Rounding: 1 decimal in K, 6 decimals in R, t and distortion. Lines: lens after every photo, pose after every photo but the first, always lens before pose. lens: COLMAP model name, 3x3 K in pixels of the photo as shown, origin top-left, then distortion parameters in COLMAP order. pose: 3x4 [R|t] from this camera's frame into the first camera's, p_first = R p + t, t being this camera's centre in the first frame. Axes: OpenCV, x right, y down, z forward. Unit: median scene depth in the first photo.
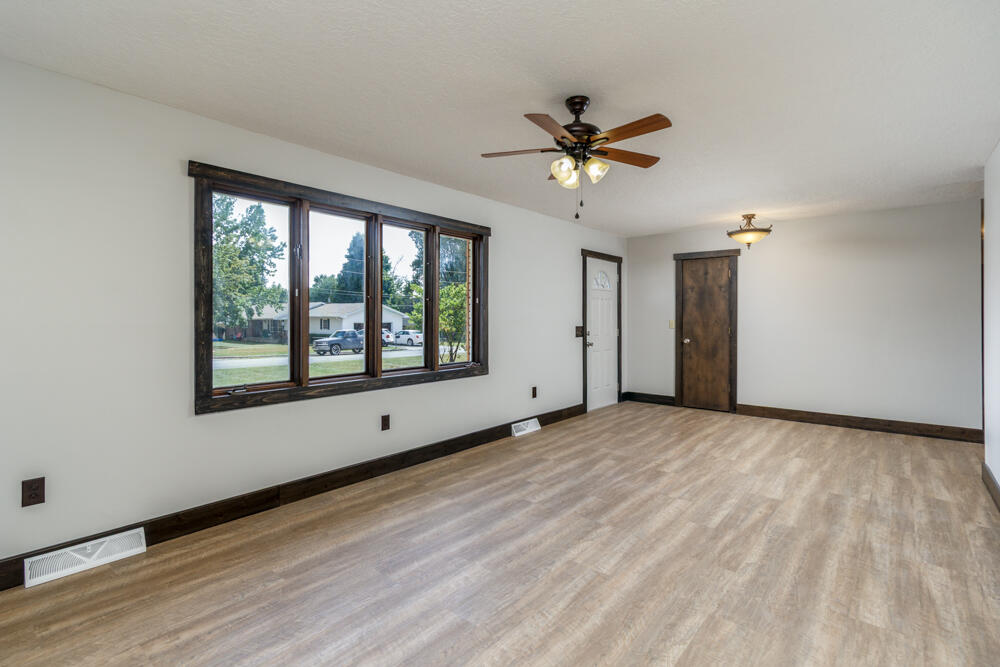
lens RADIAL K [[477.2, 0, 500.4], [0, 477.2, 318.2], [0, 0, 1]] dist [0.000756, 0.000441]
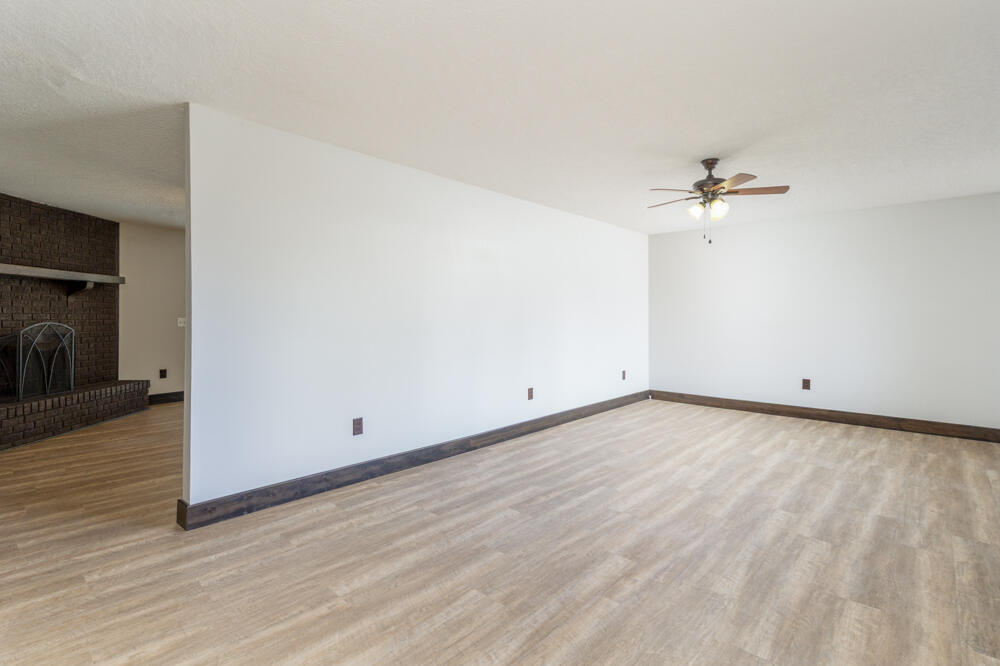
lens RADIAL K [[468.4, 0, 497.9], [0, 468.4, 315.2], [0, 0, 1]] dist [0.001270, 0.000521]
pose [[-0.998443, -0.004676, 0.055579, 0.589785], [-0.004831, 0.999985, -0.002648, 0.009932], [-0.055566, -0.002913, -0.998451, 2.007685]]
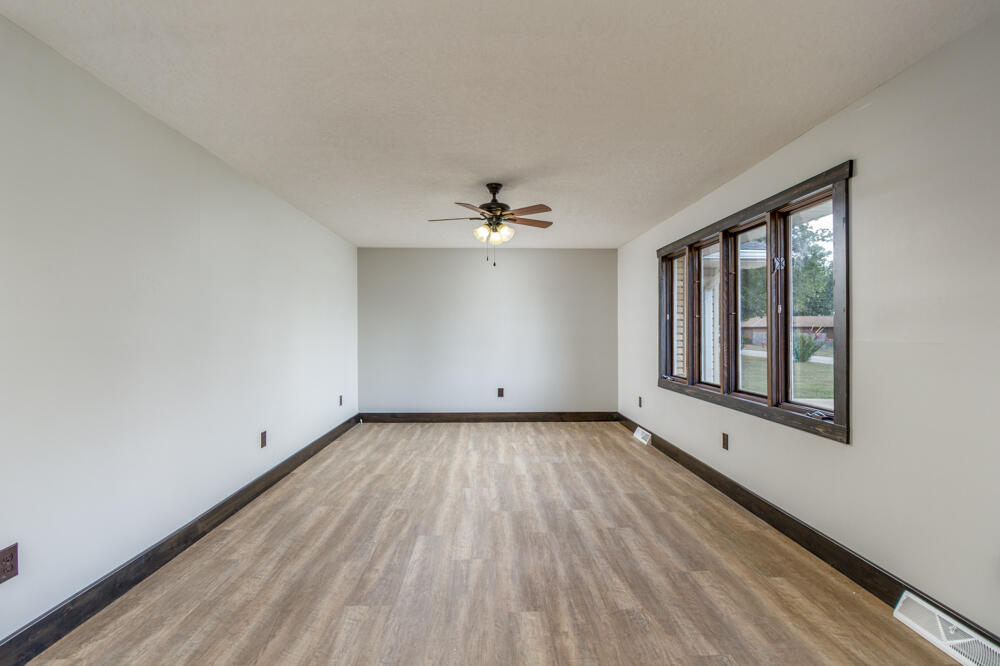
lens RADIAL K [[471.9, 0, 493.3], [0, 471.9, 329.5], [0, 0, 1]] dist [0.001635, 0.000763]
pose [[-0.756085, -0.005910, -0.654447, 0.914379], [-0.001895, 0.999975, -0.006840, -0.004208], [0.654471, -0.003932, -0.756077, 1.722653]]
